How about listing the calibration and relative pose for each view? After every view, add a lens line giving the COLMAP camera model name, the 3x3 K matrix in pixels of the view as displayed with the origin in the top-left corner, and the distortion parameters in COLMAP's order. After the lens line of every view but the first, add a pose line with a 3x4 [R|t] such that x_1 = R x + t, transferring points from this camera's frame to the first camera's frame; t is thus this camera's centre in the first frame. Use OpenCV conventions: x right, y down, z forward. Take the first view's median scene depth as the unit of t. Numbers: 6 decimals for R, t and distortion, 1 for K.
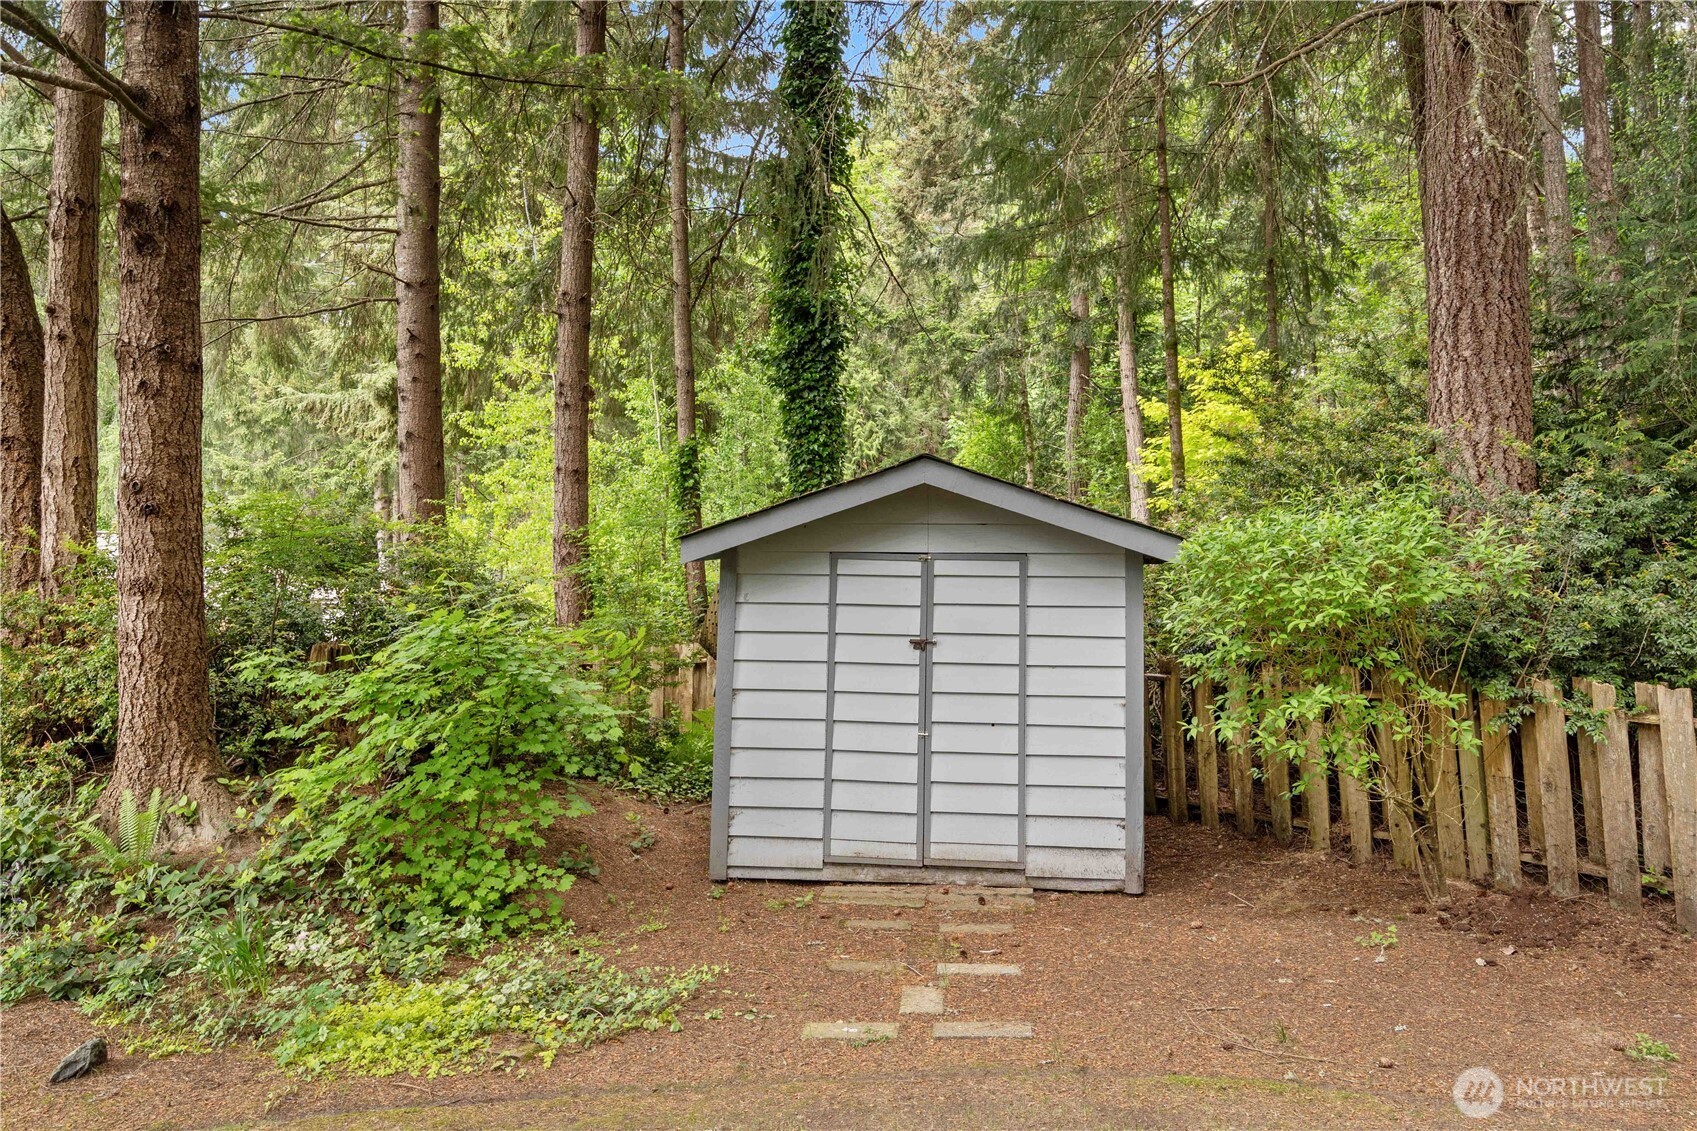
lens RADIAL K [[1353.5, 0, 848.5], [0, 1353.5, 565.5], [0, 0, 1]] dist [-0.001508, -0.000538]
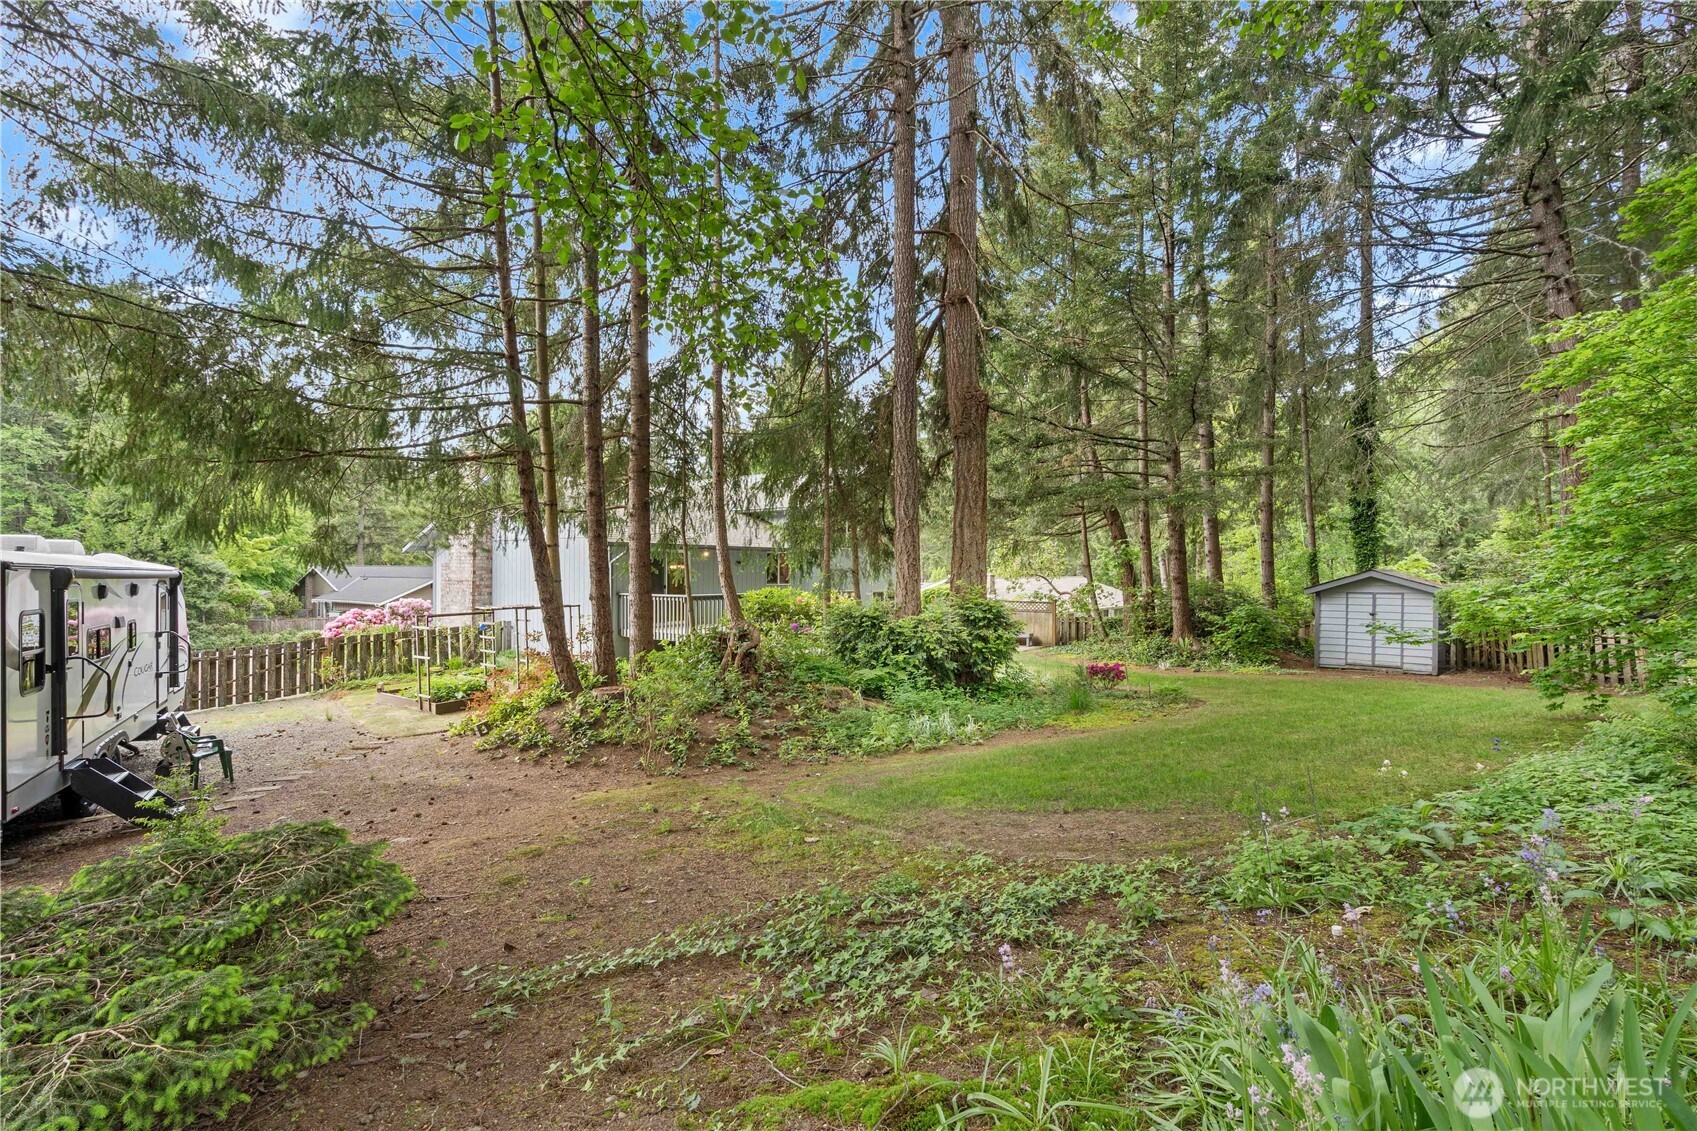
lens RADIAL K [[780.1, 0, 834.4], [0, 780.1, 559.9], [0, 0, 1]] dist [-0.000623, 0.000075]
pose [[0.773628, -0.015620, -0.633447, 0.295717], [-0.004517, 0.999535, -0.030163, -0.028320], [0.633624, 0.026196, 0.773198, -1.921359]]
